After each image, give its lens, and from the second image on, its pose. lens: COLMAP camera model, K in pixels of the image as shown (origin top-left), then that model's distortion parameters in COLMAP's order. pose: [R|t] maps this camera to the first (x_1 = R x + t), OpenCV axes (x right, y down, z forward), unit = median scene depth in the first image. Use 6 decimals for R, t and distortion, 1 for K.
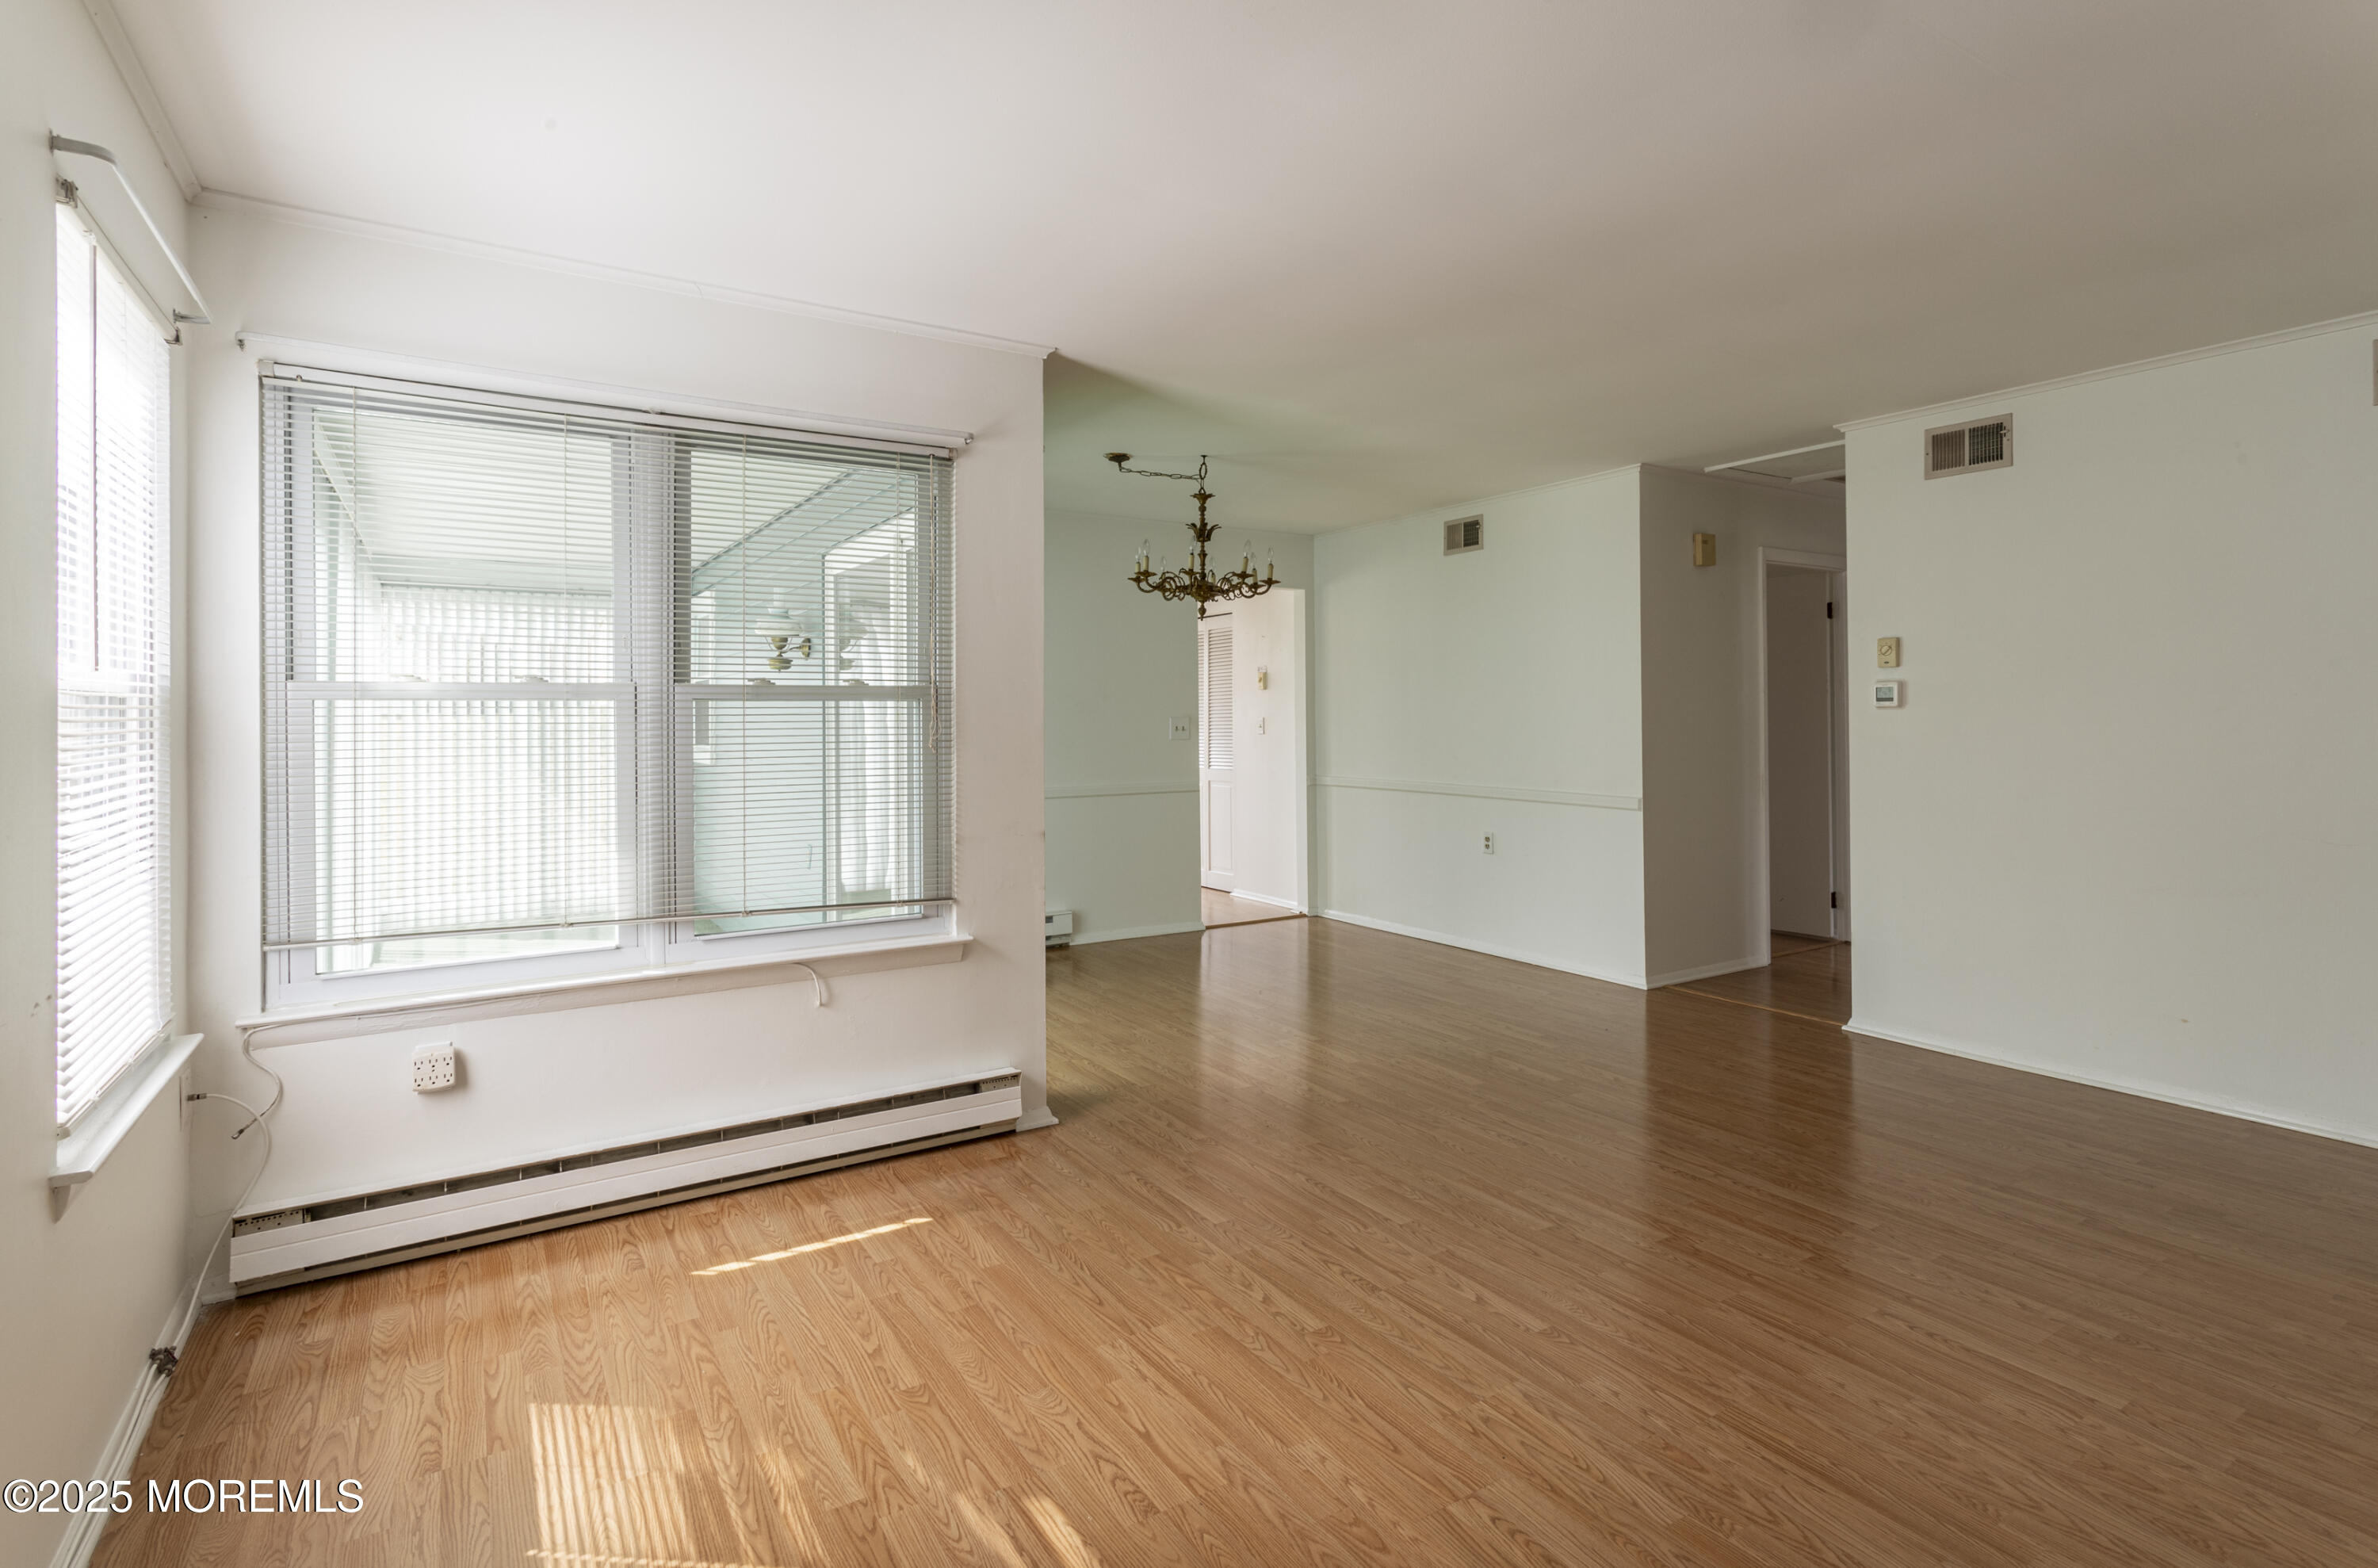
lens RADIAL K [[1137.4, 0, 1189.7], [0, 1137.4, 709.2], [0, 0, 1]] dist [0.003917, 0.000357]
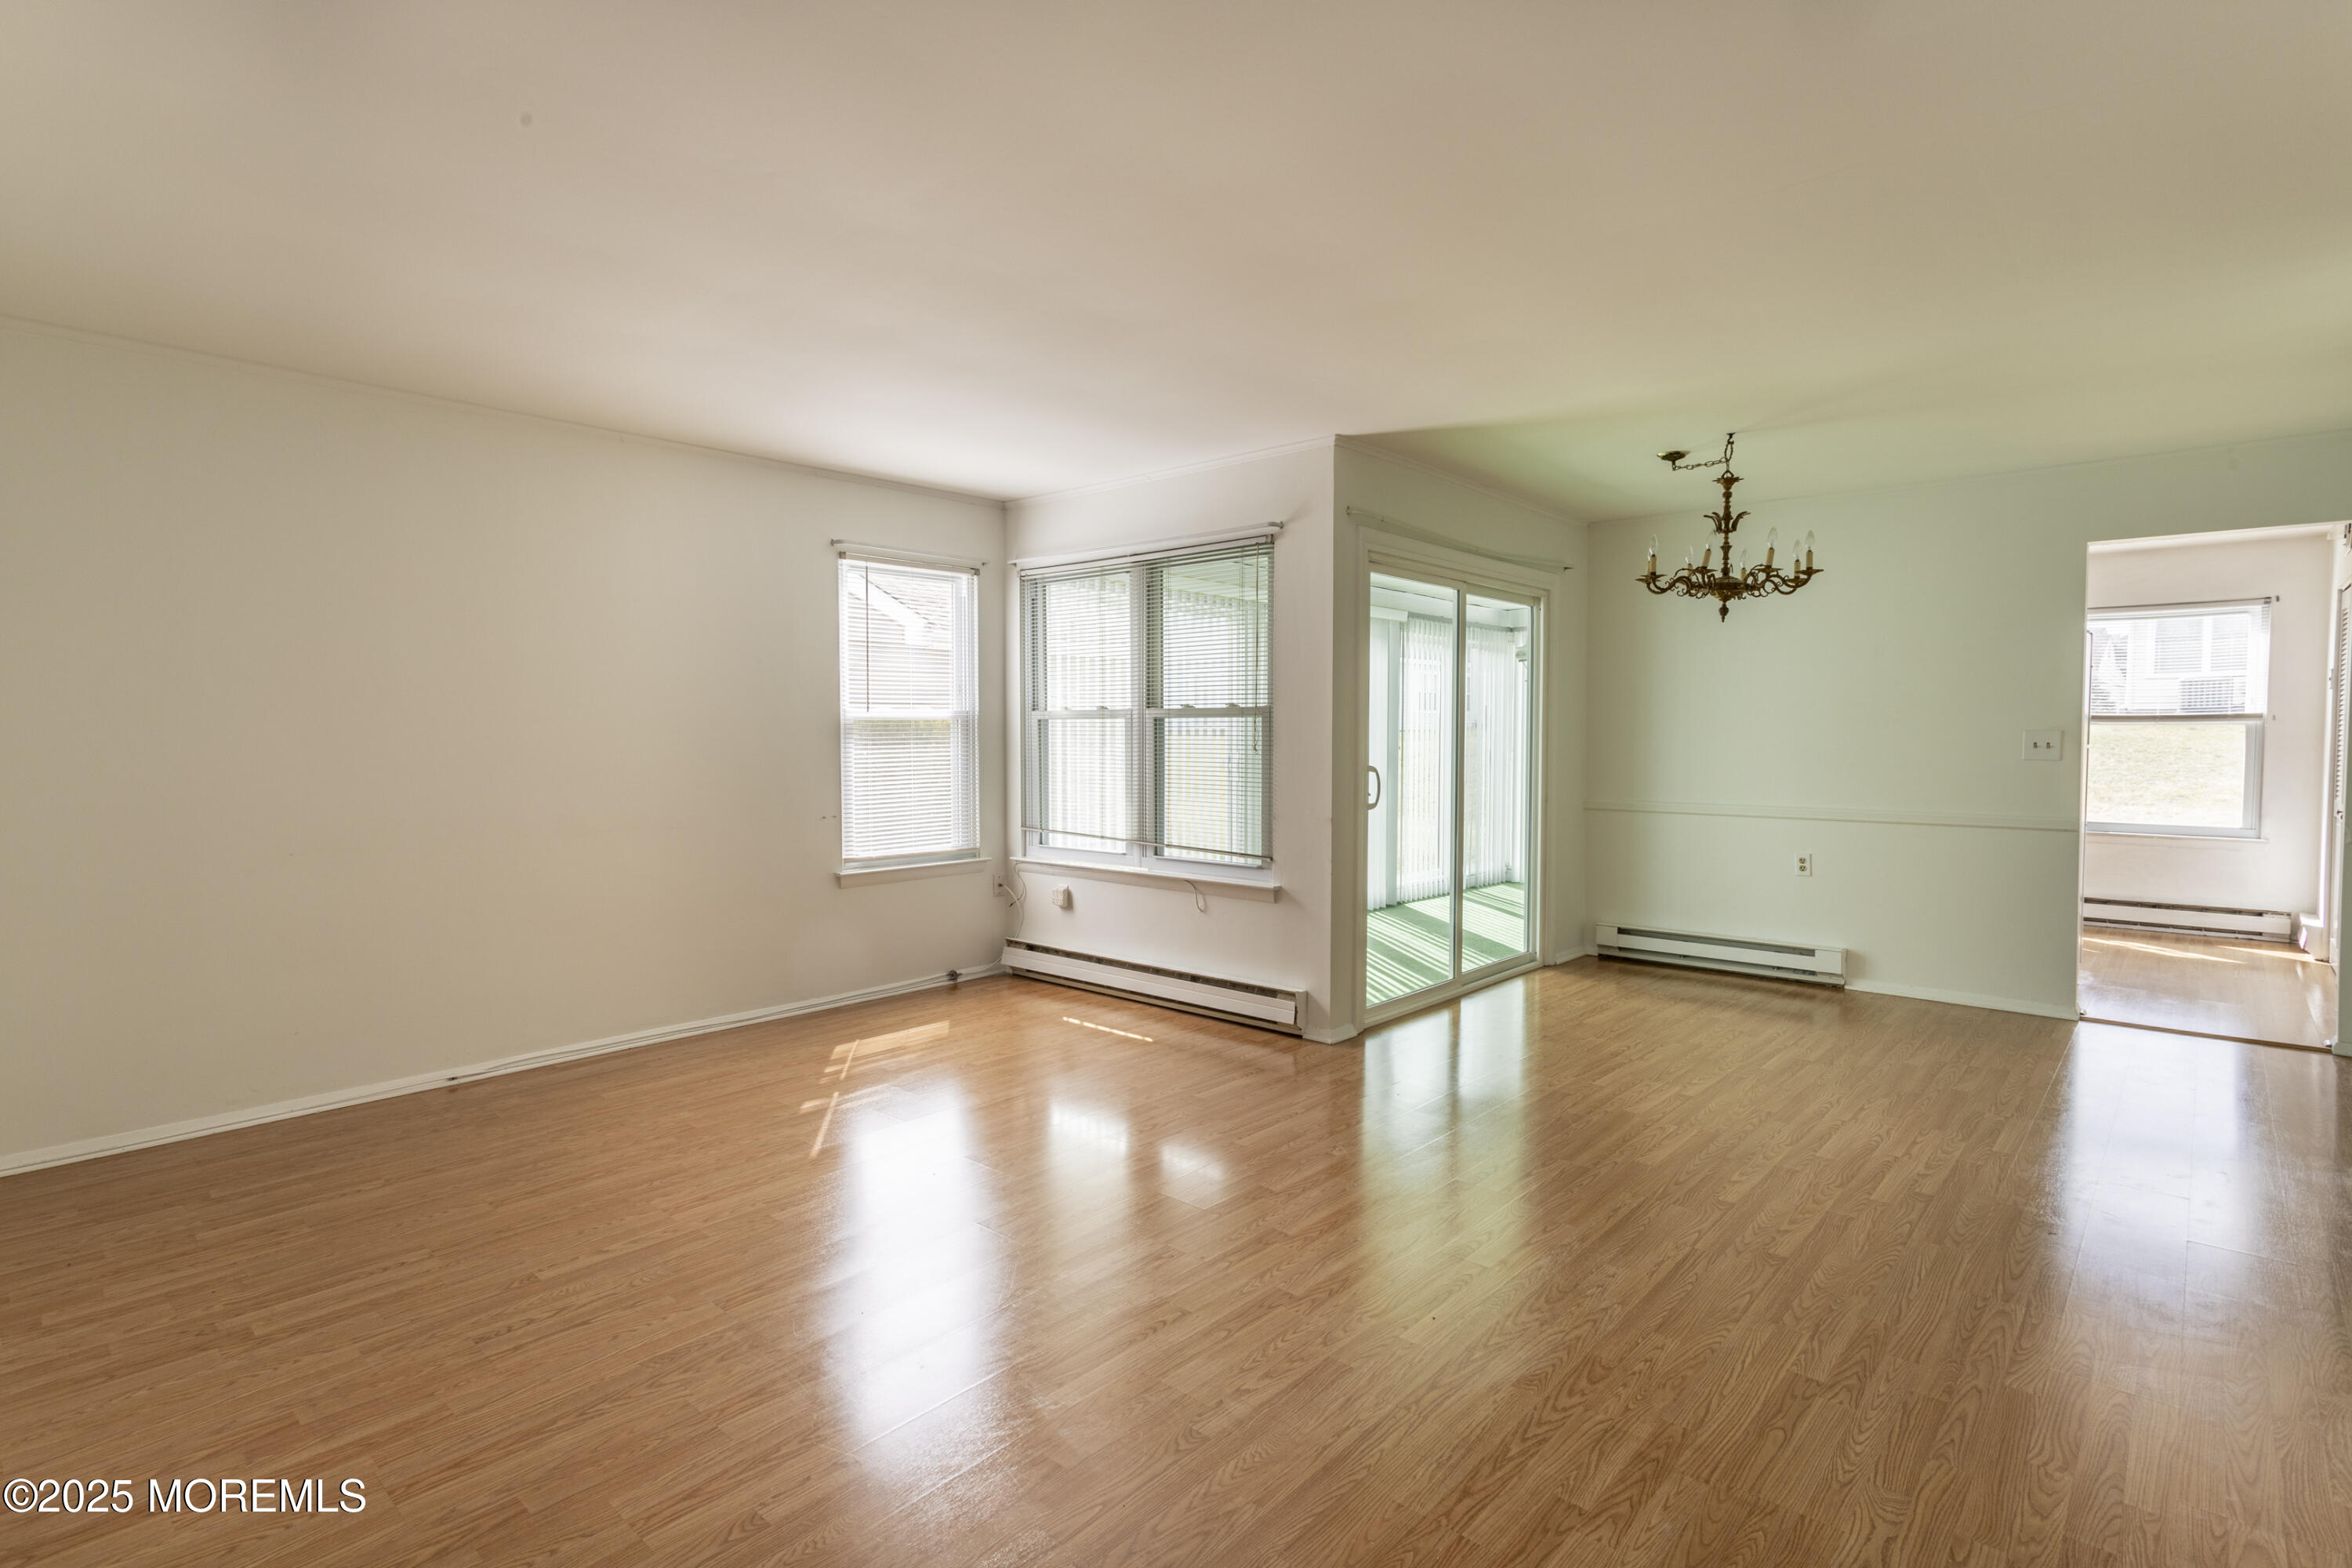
lens RADIAL K [[1150.0, 0, 1208.6], [0, 1150.0, 775.8], [0, 0, 1]] dist [-0.000236, 0.000111]
pose [[0.291099, 0.045028, -0.955633, 1.263188], [0.005220, 0.998802, 0.048652, -0.005461], [0.956679, -0.019151, 0.290515, 0.578321]]
